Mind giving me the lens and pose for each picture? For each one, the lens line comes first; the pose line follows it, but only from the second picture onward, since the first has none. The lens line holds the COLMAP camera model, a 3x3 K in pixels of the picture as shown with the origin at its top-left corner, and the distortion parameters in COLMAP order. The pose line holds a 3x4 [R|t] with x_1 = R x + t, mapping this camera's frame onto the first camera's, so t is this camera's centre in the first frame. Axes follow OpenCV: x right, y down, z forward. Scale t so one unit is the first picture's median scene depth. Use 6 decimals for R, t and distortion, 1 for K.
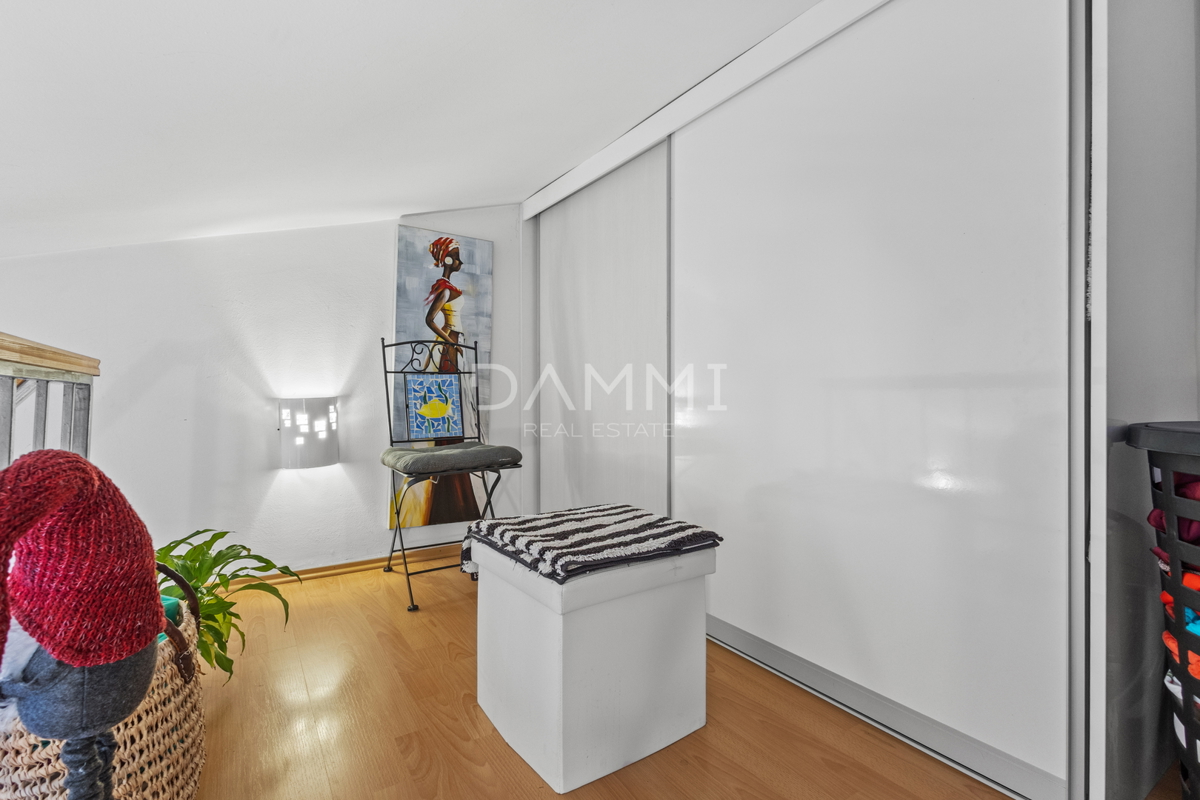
lens RADIAL K [[553.2, 0, 596.8], [0, 553.2, 390.2], [0, 0, 1]] dist [0.004023, -0.000608]
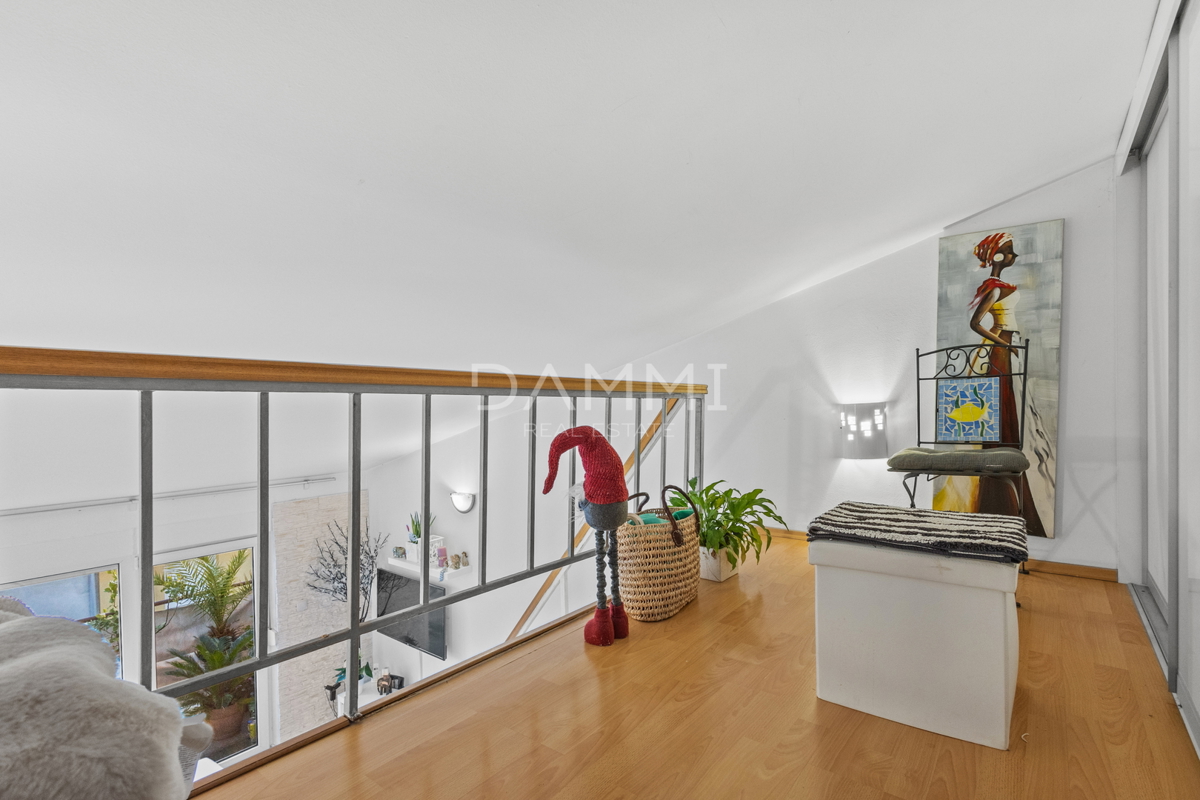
lens RADIAL K [[553.2, 0, 596.0], [0, 553.2, 410.5], [0, 0, 1]] dist [0.004023, -0.000608]
pose [[0.324300, 0.001829, -0.945953, 0.430948], [0.028603, 0.999522, 0.011739, -0.001737], [0.945522, -0.030864, 0.324092, 0.028203]]
